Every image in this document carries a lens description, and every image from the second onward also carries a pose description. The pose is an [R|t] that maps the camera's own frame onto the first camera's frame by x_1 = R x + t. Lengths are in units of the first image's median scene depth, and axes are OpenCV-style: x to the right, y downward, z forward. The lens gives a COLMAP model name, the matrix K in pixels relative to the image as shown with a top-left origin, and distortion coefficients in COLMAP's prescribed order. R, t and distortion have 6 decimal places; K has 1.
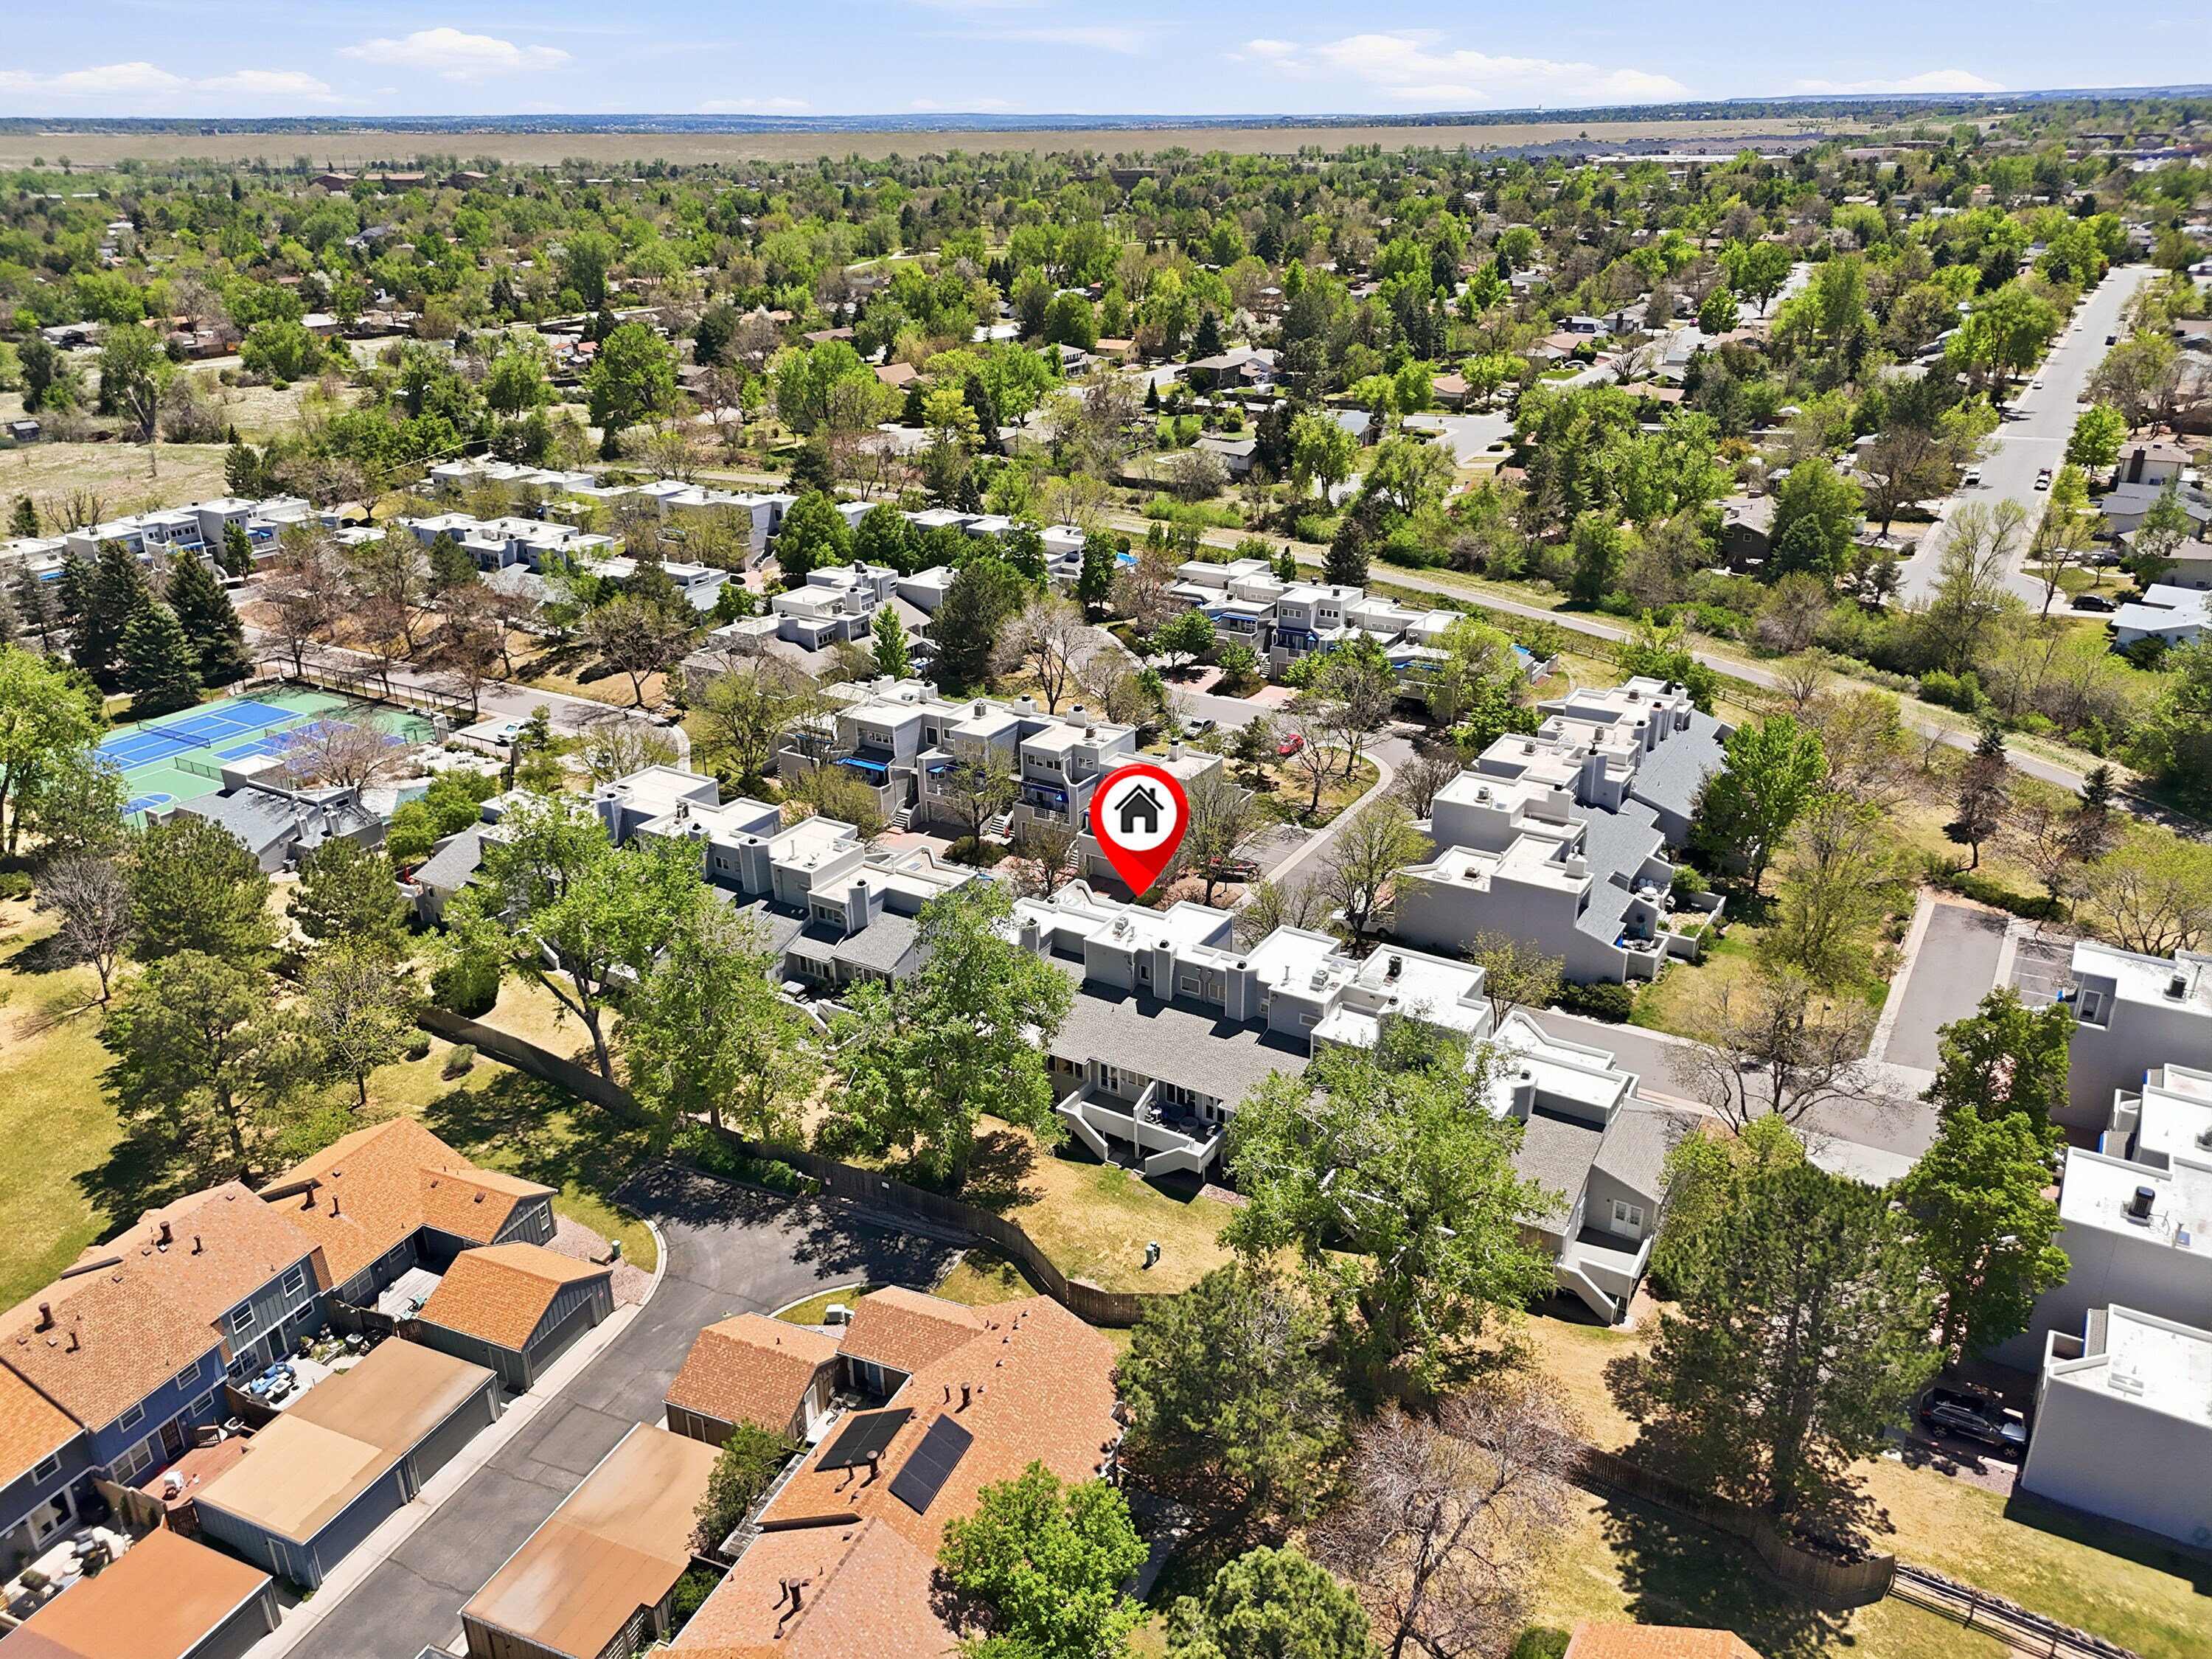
lens RADIAL K [[1642.8, 0, 1106.0], [0, 1642.8, 829.5], [0, 0, 1]] dist [0.058218, -0.068696]
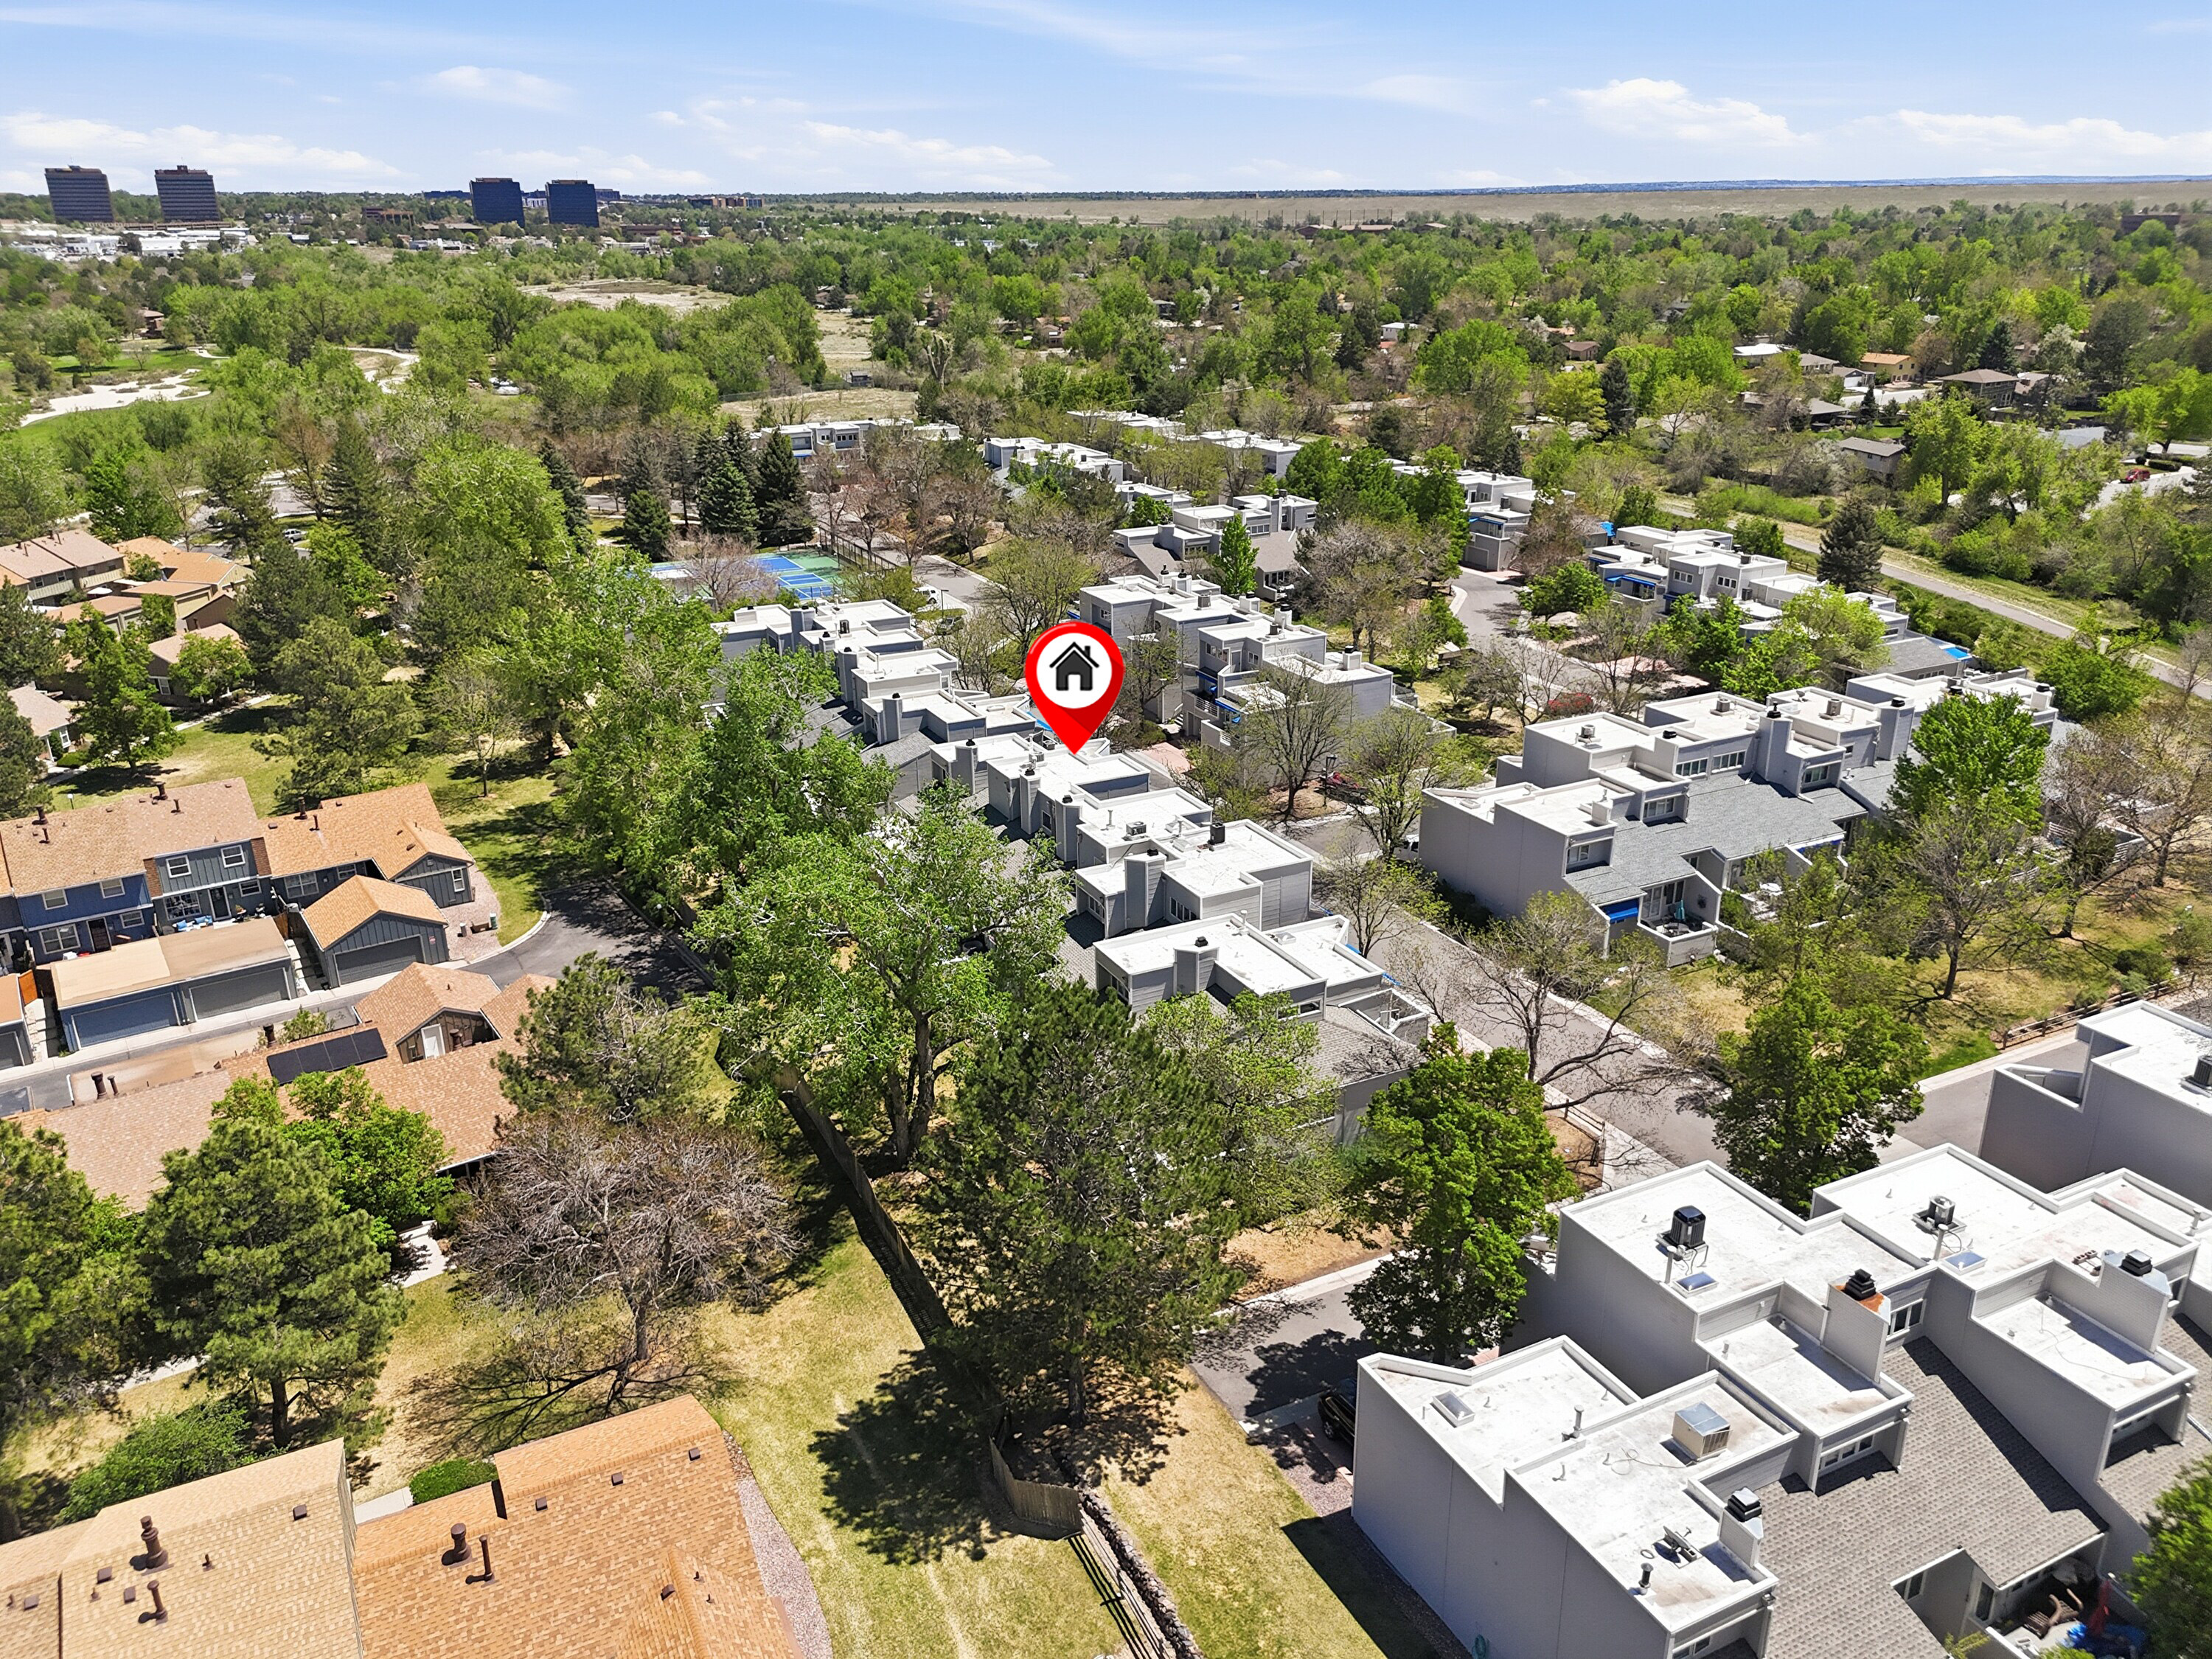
lens RADIAL K [[1642.8, 0, 1106.0], [0, 1642.8, 829.5], [0, 0, 1]] dist [0.058218, -0.068696]
pose [[0.842890, 0.189112, -0.503758, 0.457169], [-0.207726, 0.977991, 0.019571, 0.061240], [0.496372, 0.088148, 0.863623, 0.165260]]
